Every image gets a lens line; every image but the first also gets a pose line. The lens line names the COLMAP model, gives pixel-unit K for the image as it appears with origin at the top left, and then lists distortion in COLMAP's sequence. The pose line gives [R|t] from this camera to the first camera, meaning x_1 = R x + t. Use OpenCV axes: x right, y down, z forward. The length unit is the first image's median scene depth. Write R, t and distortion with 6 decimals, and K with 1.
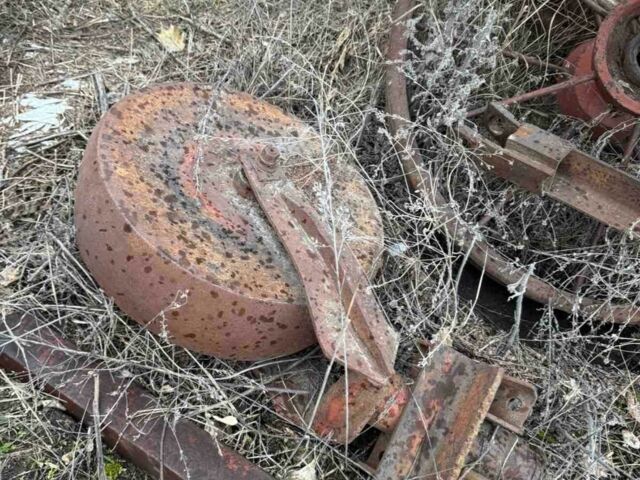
lens RADIAL K [[595.7, 0, 320.4], [0, 595.7, 238.7], [0, 0, 1]] dist [0.037745, 0.000000]
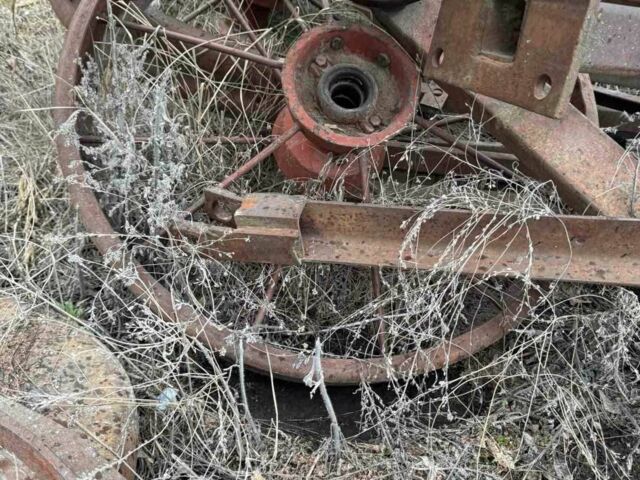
lens RADIAL K [[595.7, 0, 320.7], [0, 595.7, 240.1], [0, 0, 1]] dist [0.037745, 0.000000]
pose [[0.878218, -0.341026, 0.335312, 0.127419], [0.413982, 0.893124, -0.175920, 0.058722], [-0.239482, 0.293309, 0.925537, 0.209349]]
